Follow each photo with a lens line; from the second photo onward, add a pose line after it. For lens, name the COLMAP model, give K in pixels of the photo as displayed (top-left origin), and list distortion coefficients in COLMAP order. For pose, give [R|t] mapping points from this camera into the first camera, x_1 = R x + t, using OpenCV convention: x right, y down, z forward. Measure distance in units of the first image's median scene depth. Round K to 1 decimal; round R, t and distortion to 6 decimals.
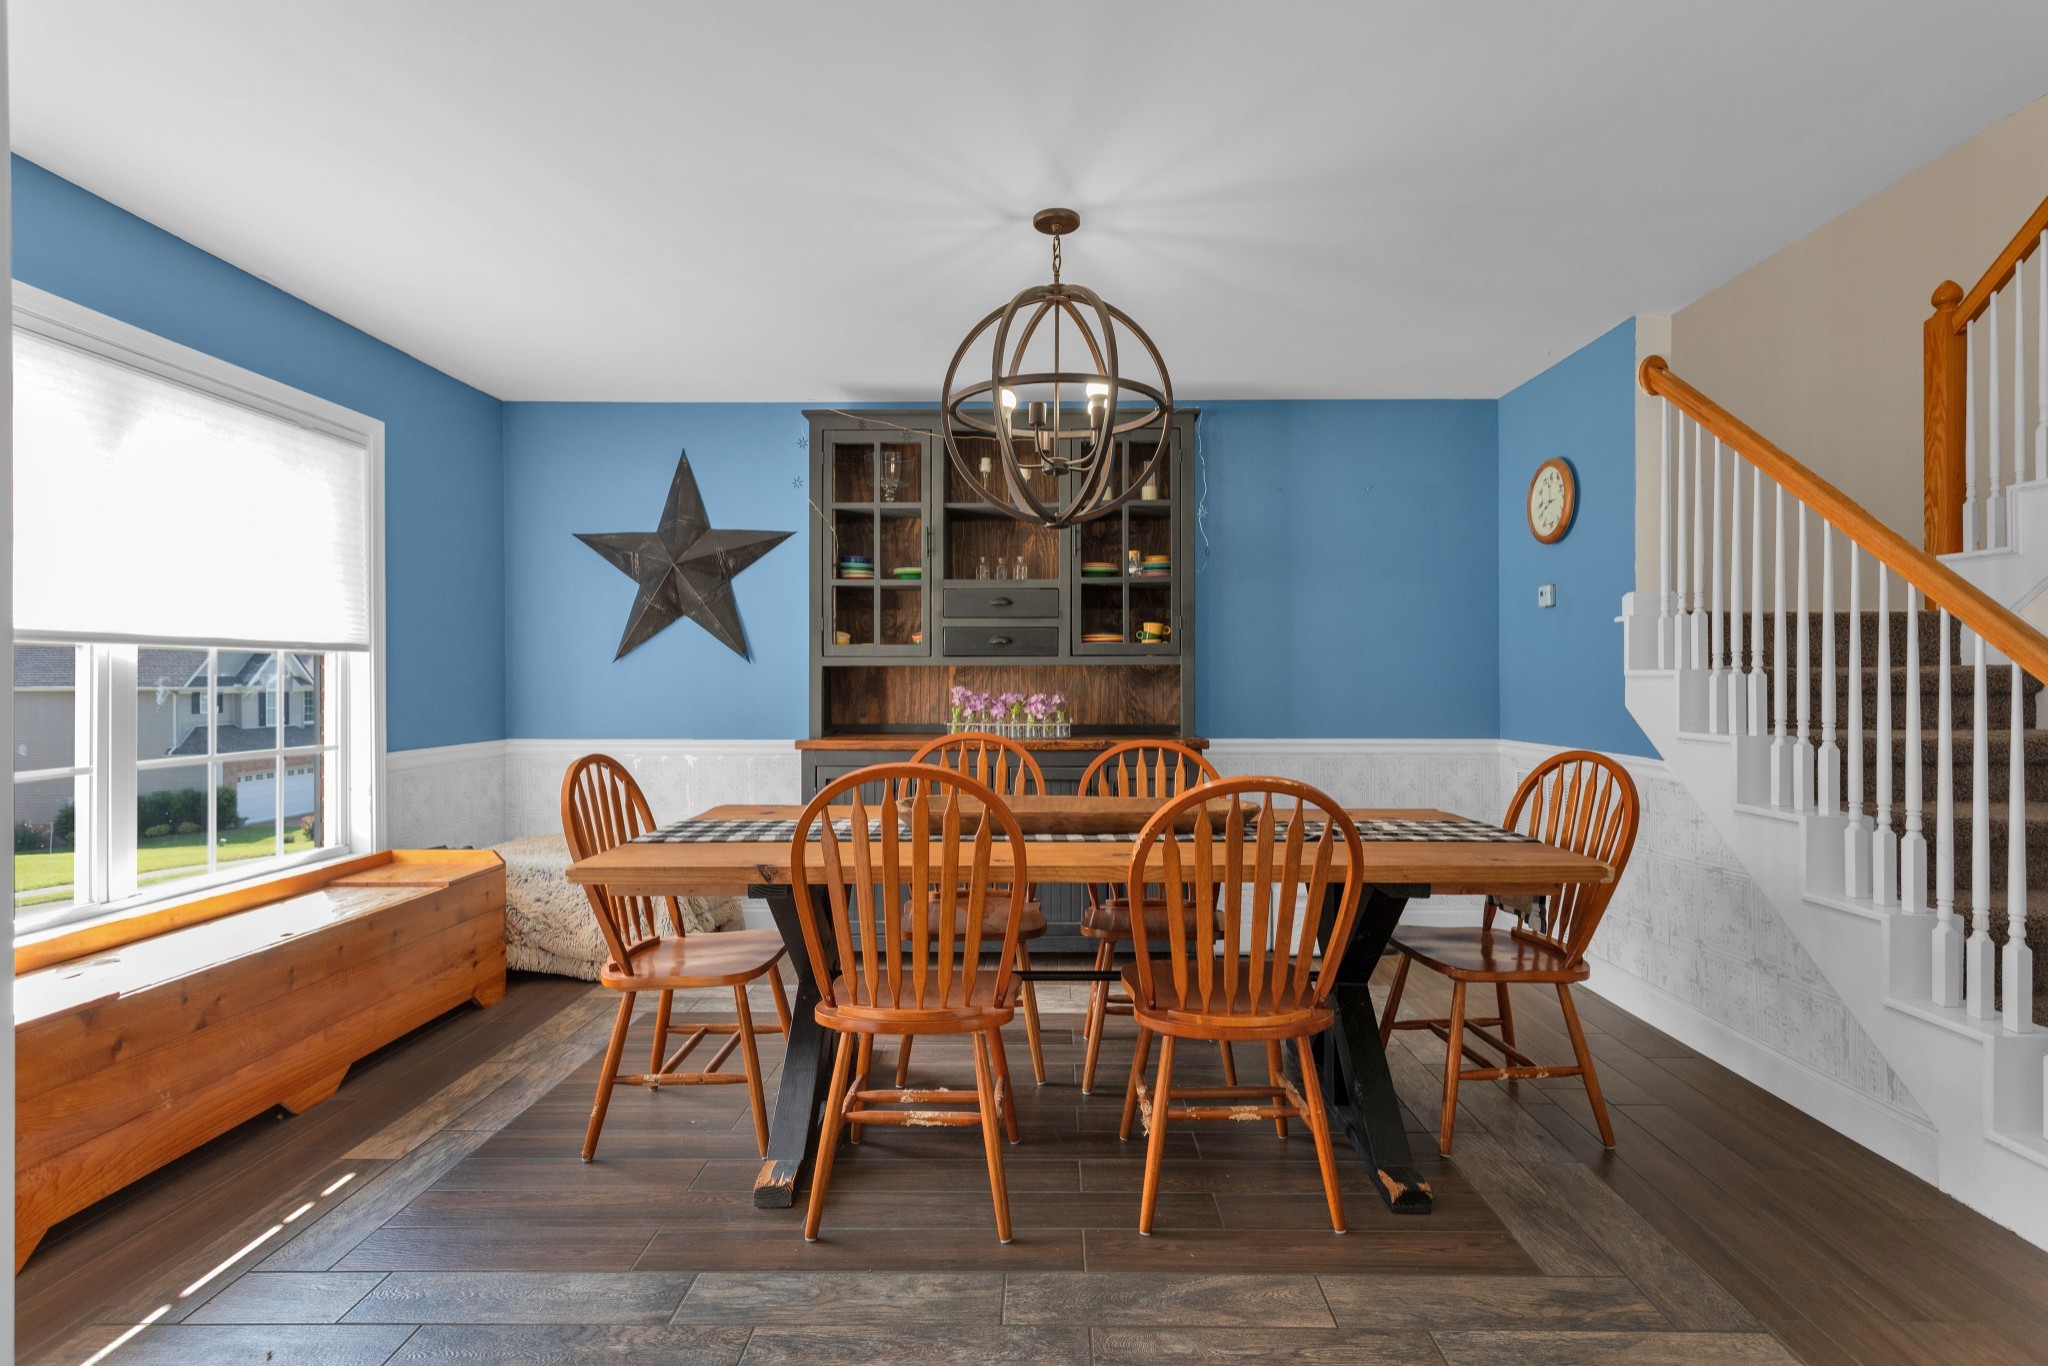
lens RADIAL K [[991.4, 0, 1027.8], [0, 991.4, 683.6], [0, 0, 1]] dist [0.003374, 0.000441]
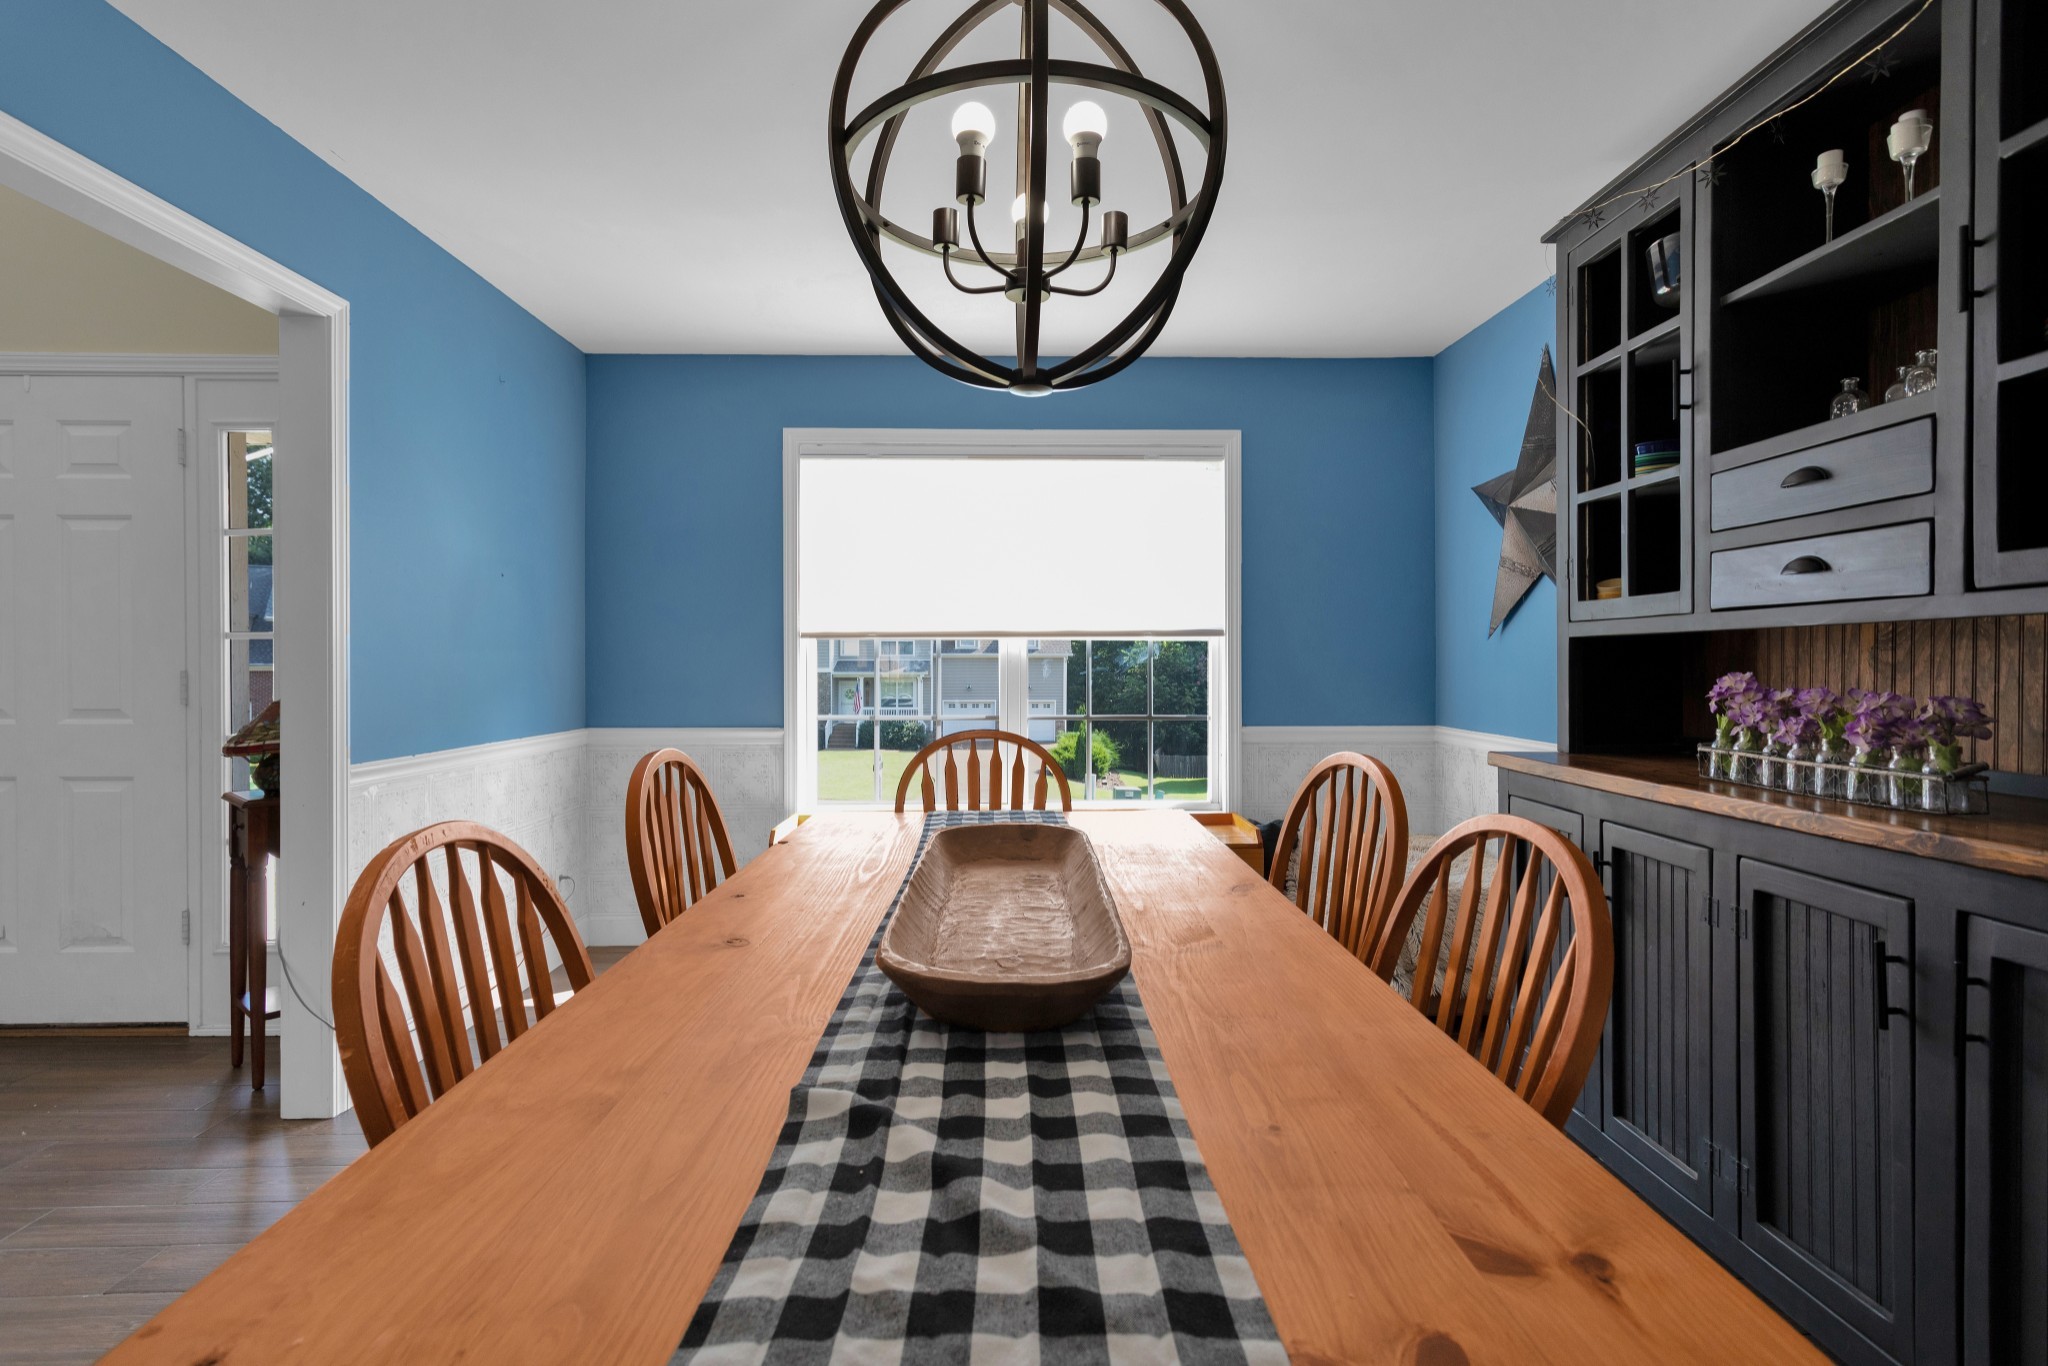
lens RADIAL K [[991.4, 0, 1027.8], [0, 991.4, 683.6], [0, 0, 1]] dist [0.003374, 0.000441]
pose [[0.023422, 0.019252, -0.999540, 0.462935], [-0.002697, 0.999812, 0.019194, 0.000737], [0.999722, 0.002247, 0.023470, 0.732867]]
